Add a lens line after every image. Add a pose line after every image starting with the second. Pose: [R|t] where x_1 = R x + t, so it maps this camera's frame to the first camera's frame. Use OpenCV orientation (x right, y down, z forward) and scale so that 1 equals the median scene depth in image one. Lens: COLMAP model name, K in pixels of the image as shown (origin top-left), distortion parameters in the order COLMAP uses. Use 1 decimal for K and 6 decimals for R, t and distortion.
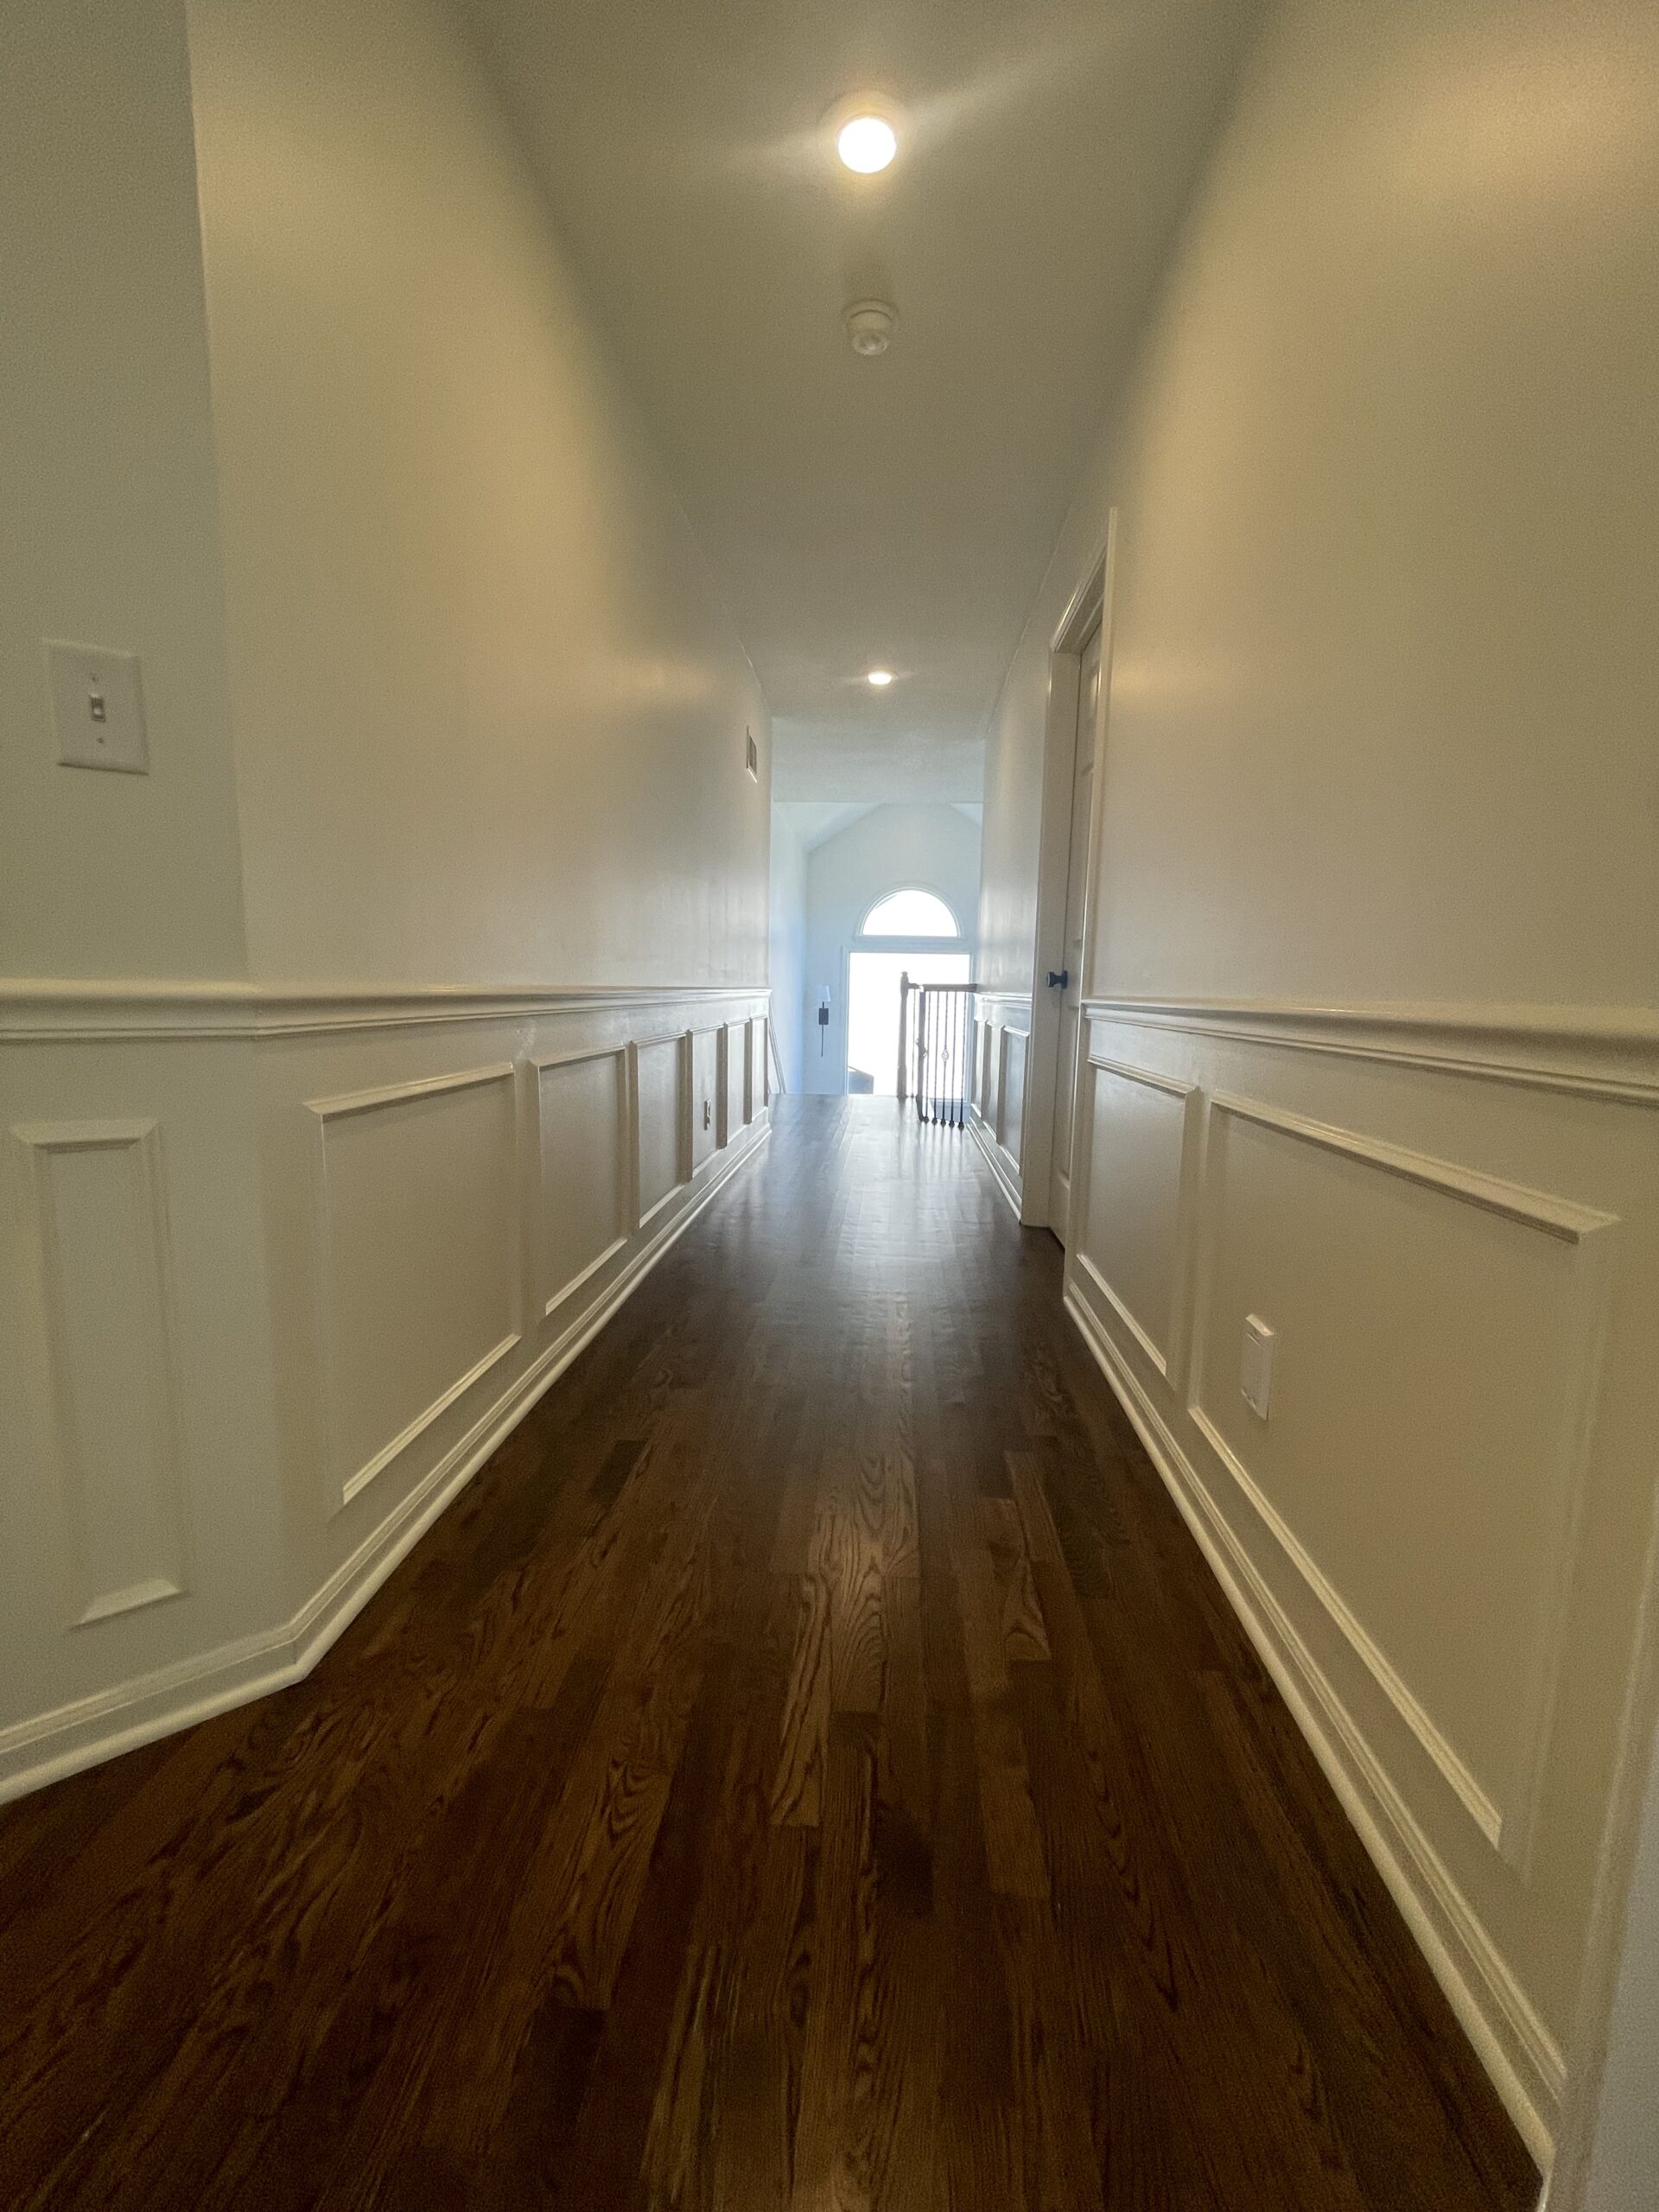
lens RADIAL K [[890.8, 0, 830.5], [0, 890.8, 1108.4], [0, 0, 1]] dist [-0.003540, 0.000052]
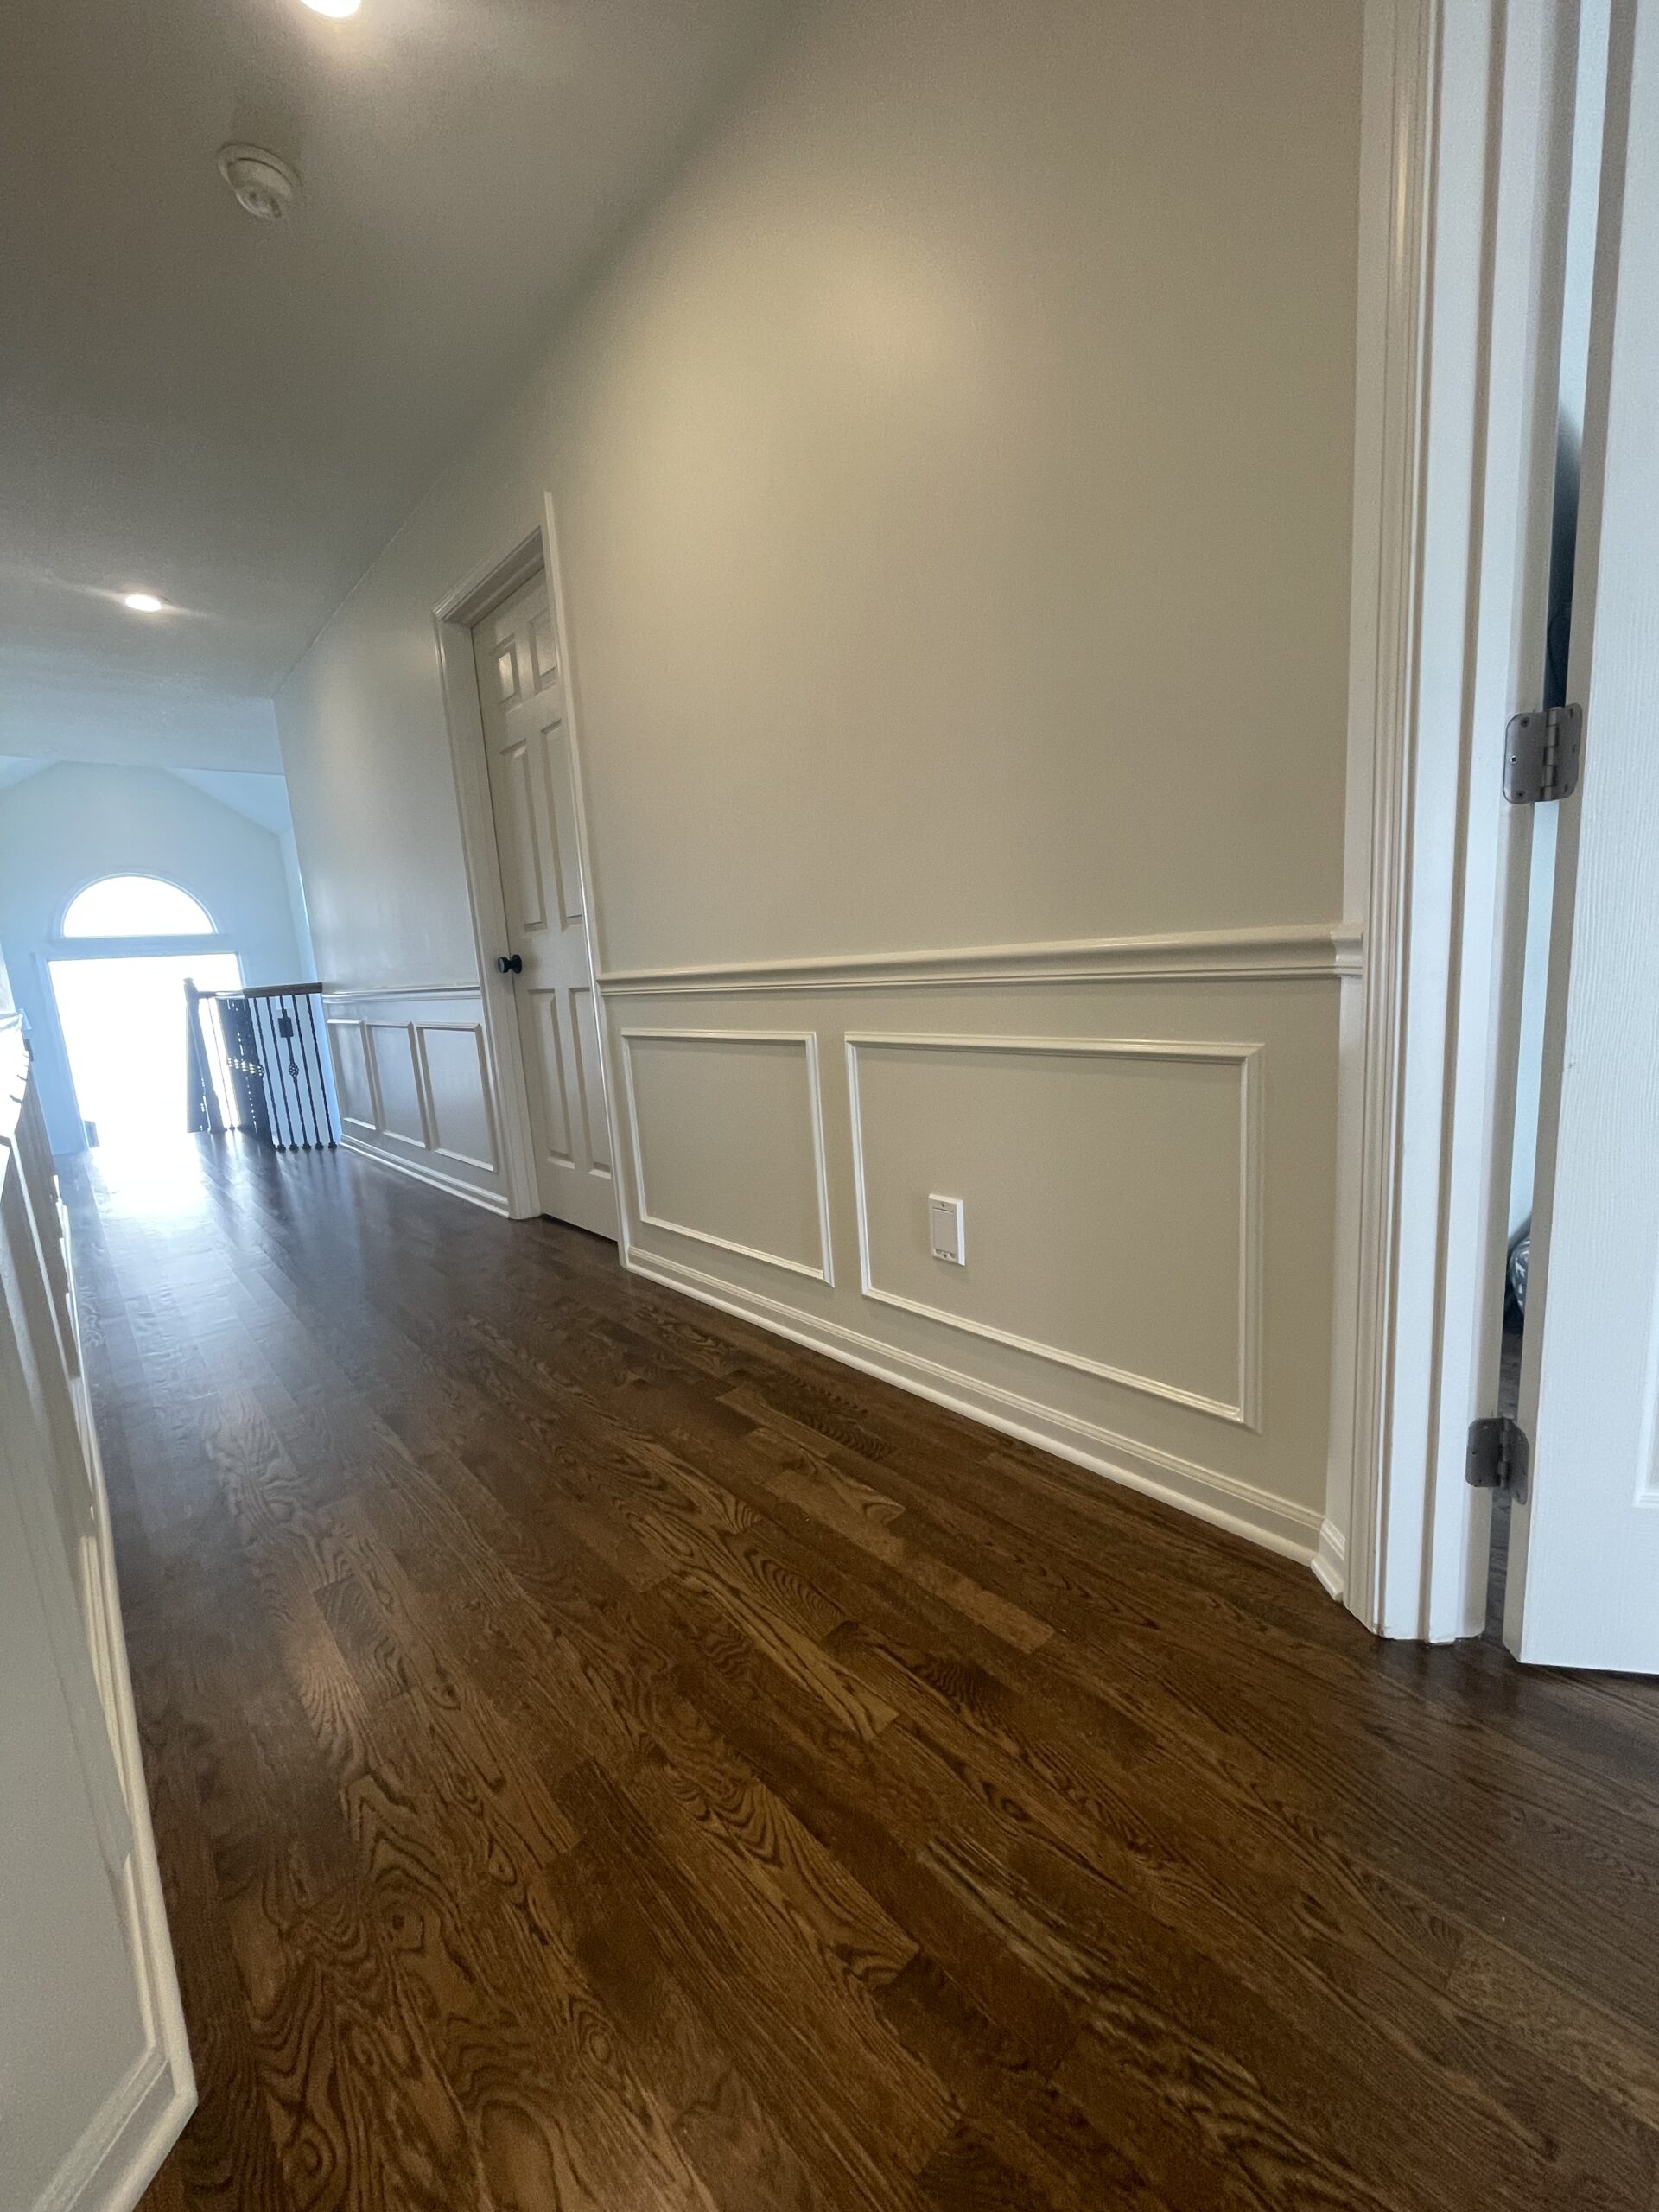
lens RADIAL K [[890.8, 0, 828.7], [0, 890.8, 1109.4], [0, 0, 1]] dist [-0.003540, 0.000052]
pose [[0.696911, -0.184747, 0.692953, -0.578427], [0.174272, 0.980913, 0.086252, -0.032996], [-0.695662, 0.060652, 0.715805, 0.184572]]
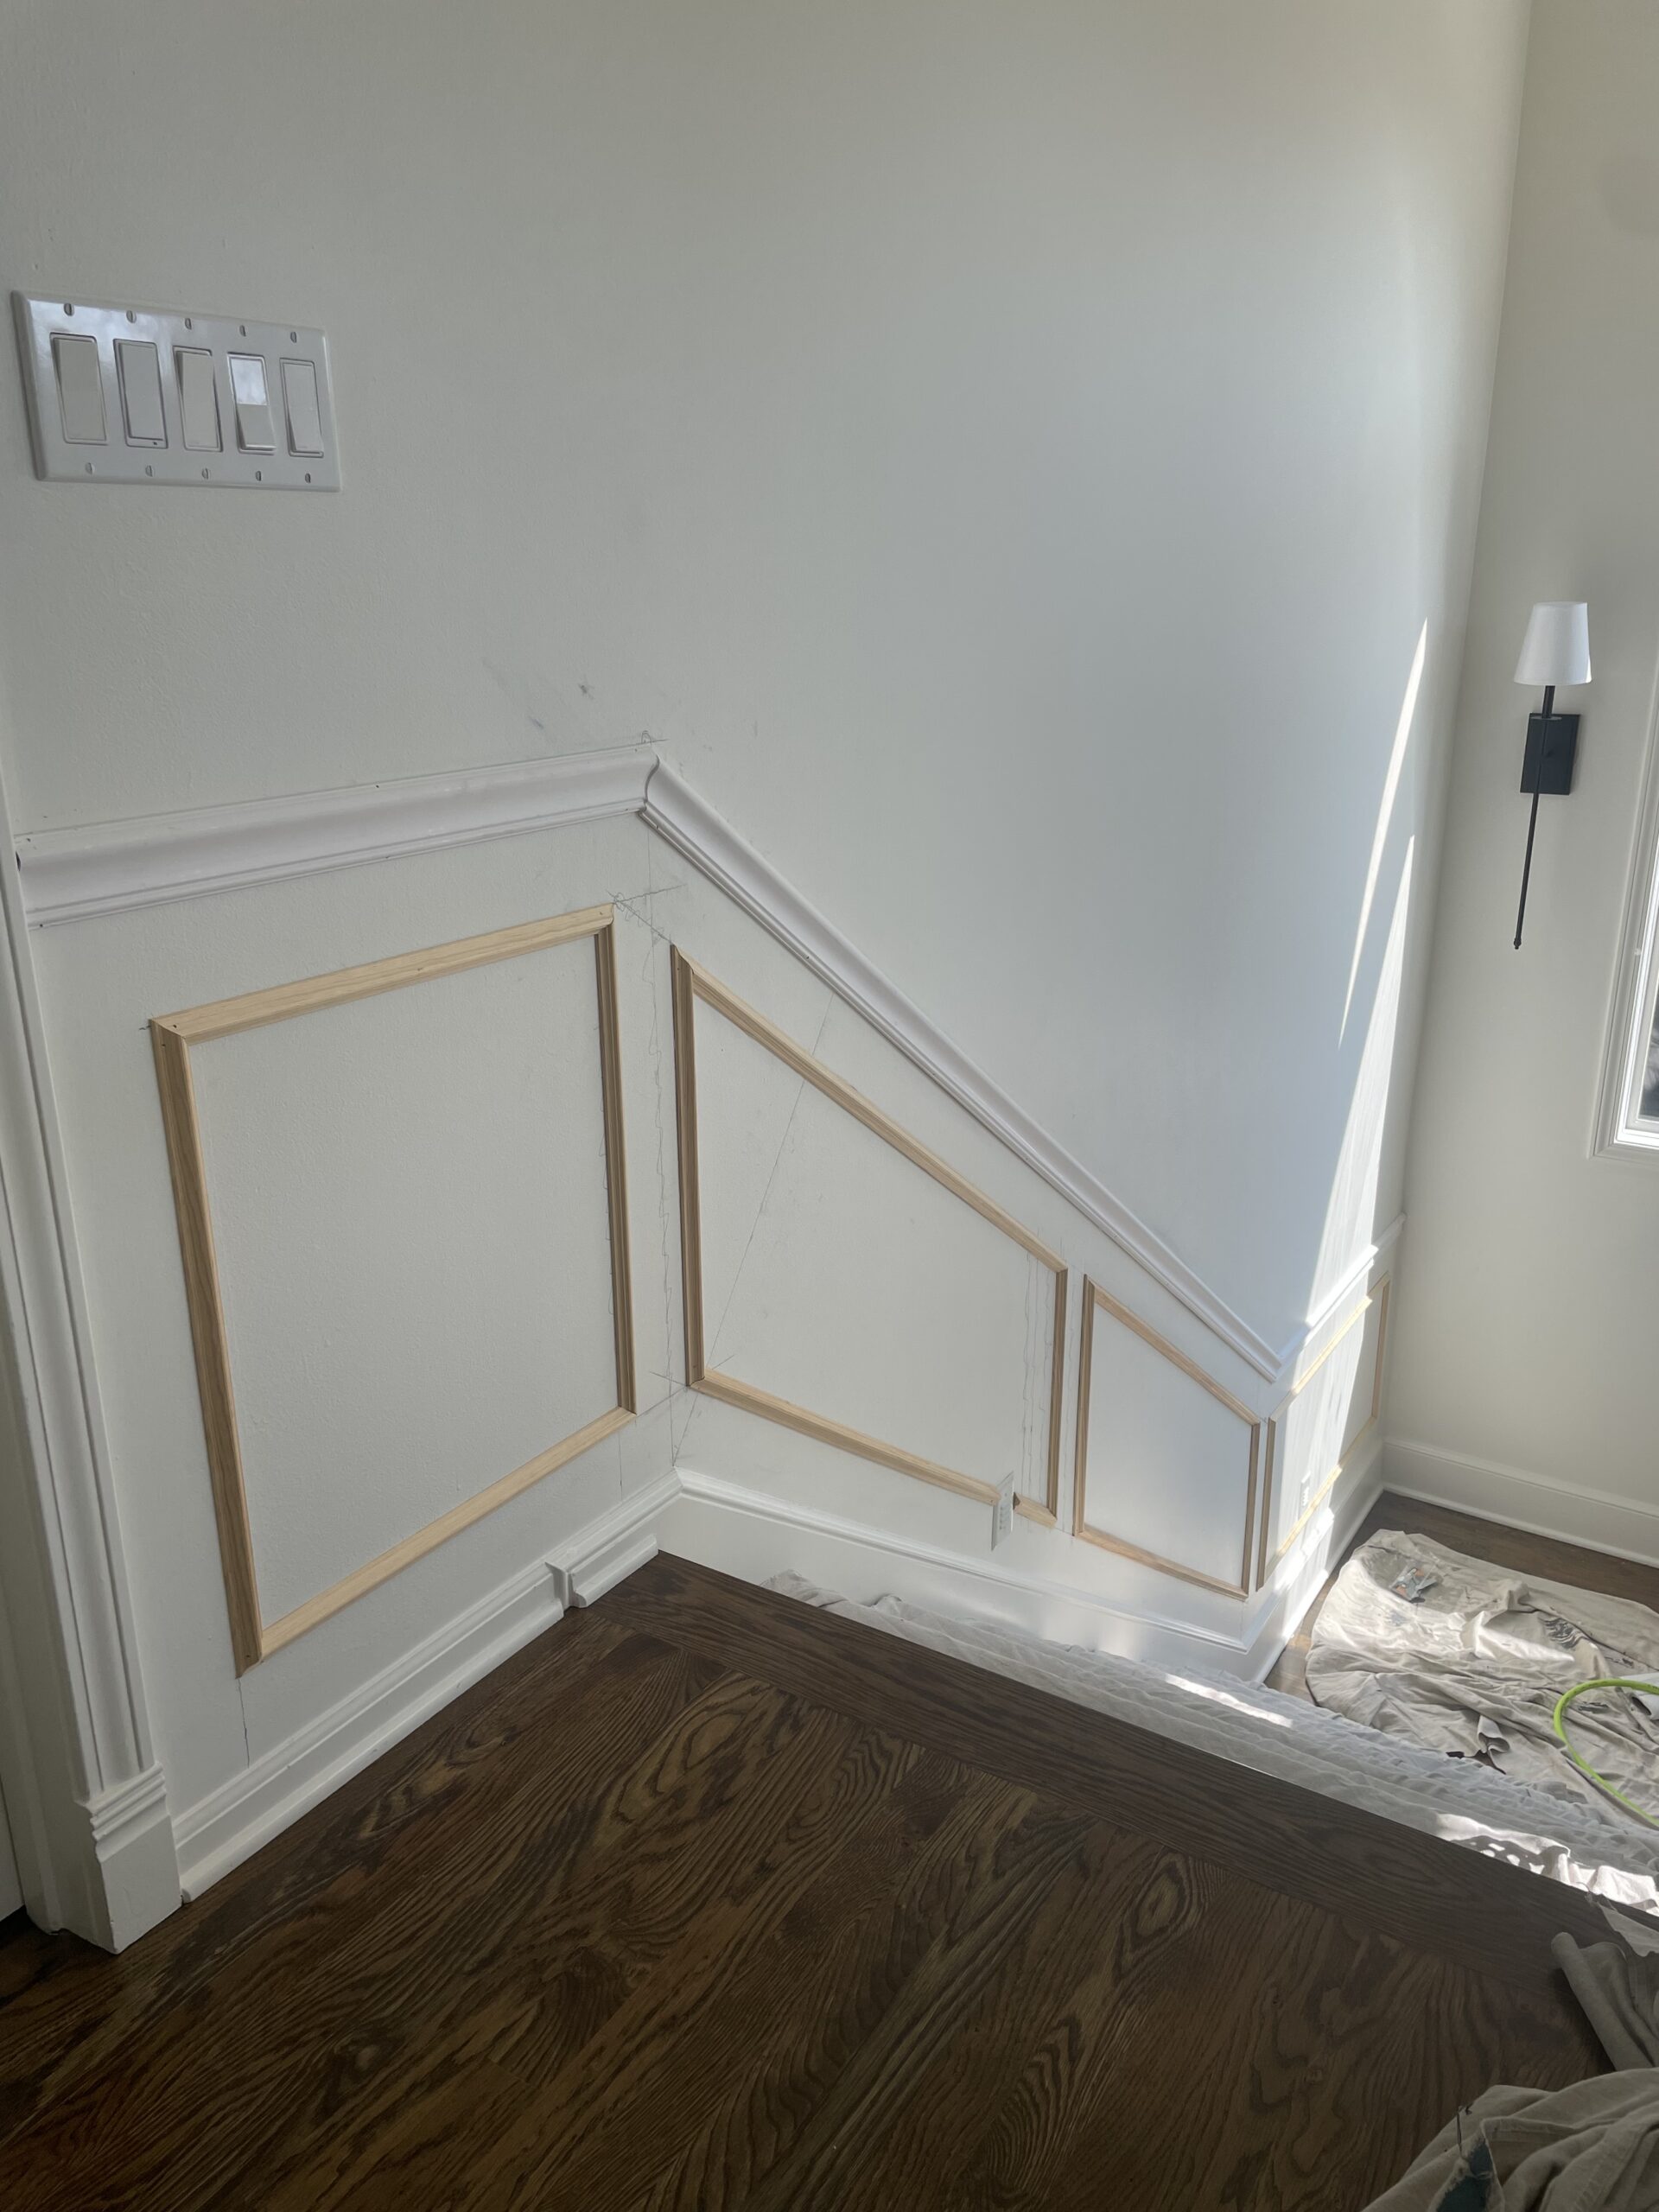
lens RADIAL K [[1669.6, 0, 808.0], [0, 1669.6, 1099.1], [0, 0, 1]] dist [0.092138, -0.121010]
pose [[0.867740, 0.124486, -0.481176, 0.400729], [-0.037832, 0.981860, 0.185795, -0.856297], [0.495576, -0.143018, 0.856709, 5.319806]]
